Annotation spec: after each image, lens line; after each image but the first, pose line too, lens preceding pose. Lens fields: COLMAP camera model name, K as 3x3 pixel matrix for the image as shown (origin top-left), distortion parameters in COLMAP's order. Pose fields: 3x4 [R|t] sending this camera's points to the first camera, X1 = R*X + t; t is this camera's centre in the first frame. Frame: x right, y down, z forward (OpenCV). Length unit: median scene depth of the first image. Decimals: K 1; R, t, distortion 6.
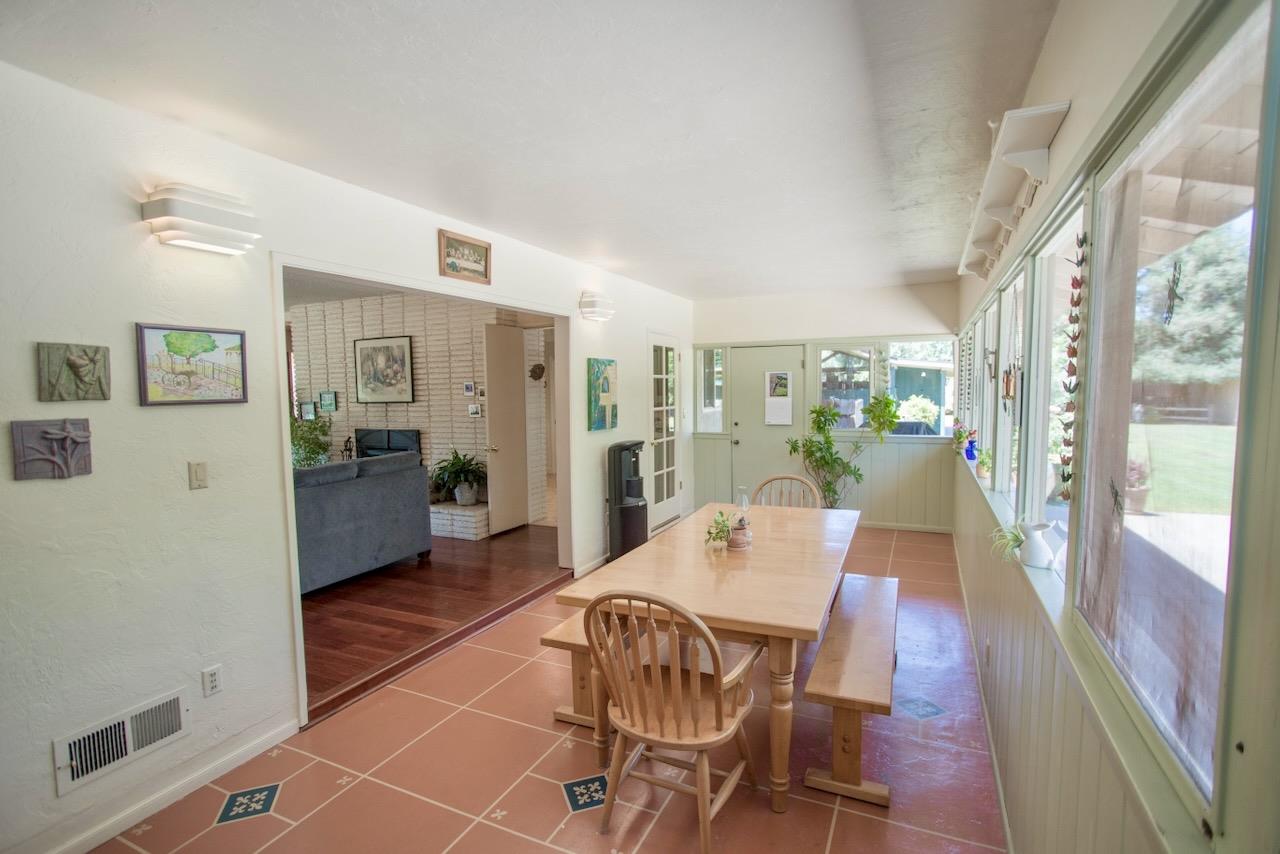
lens RADIAL K [[616.6, 0, 635.6], [0, 616.6, 432.5], [0, 0, 1]] dist [-0.039742, 0.016885]
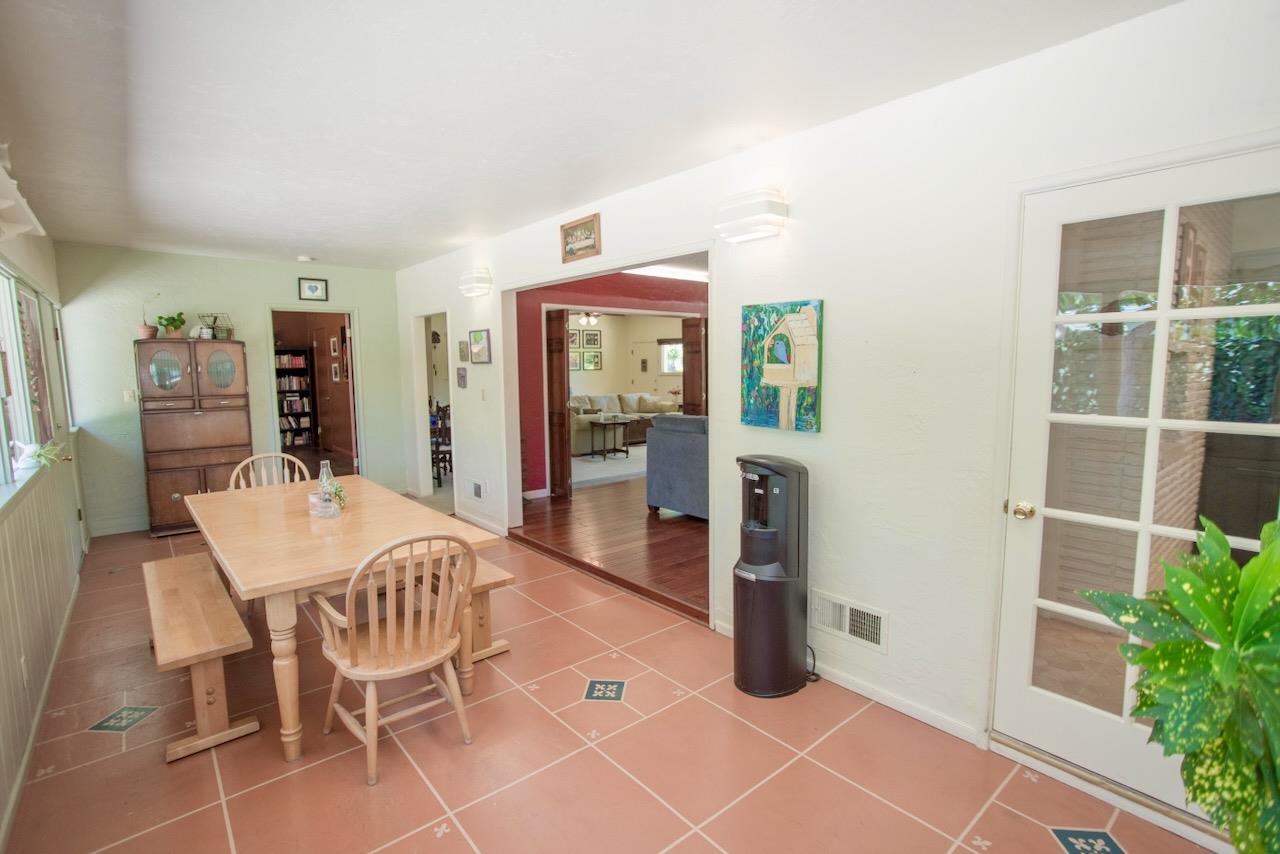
lens RADIAL K [[616.6, 0, 639.4], [0, 616.6, 427.7], [0, 0, 1]] dist [-0.039742, 0.016885]
pose [[-0.414353, 0.115895, -0.902707, 0.489609], [-0.053145, 0.987085, 0.151122, -0.081130], [0.908563, 0.110592, -0.402843, 1.069489]]
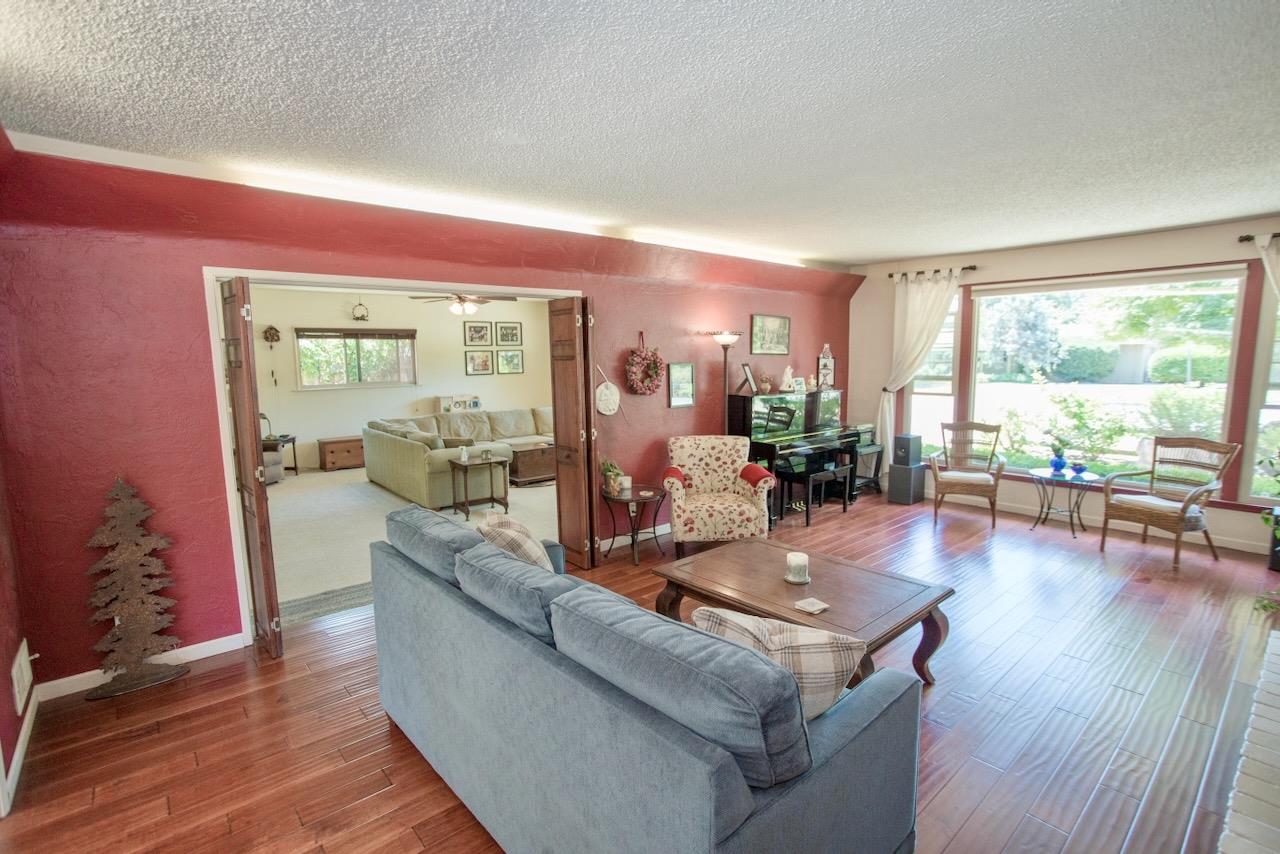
lens RADIAL K [[616.6, 0, 644.8], [0, 616.6, 424.6], [0, 0, 1]] dist [-0.039742, 0.016885]
pose [[-0.398490, 0.123881, -0.908768, -0.035923], [-0.050485, 0.986371, 0.156598, -0.089501], [0.915782, 0.108282, -0.386805, 1.022555]]
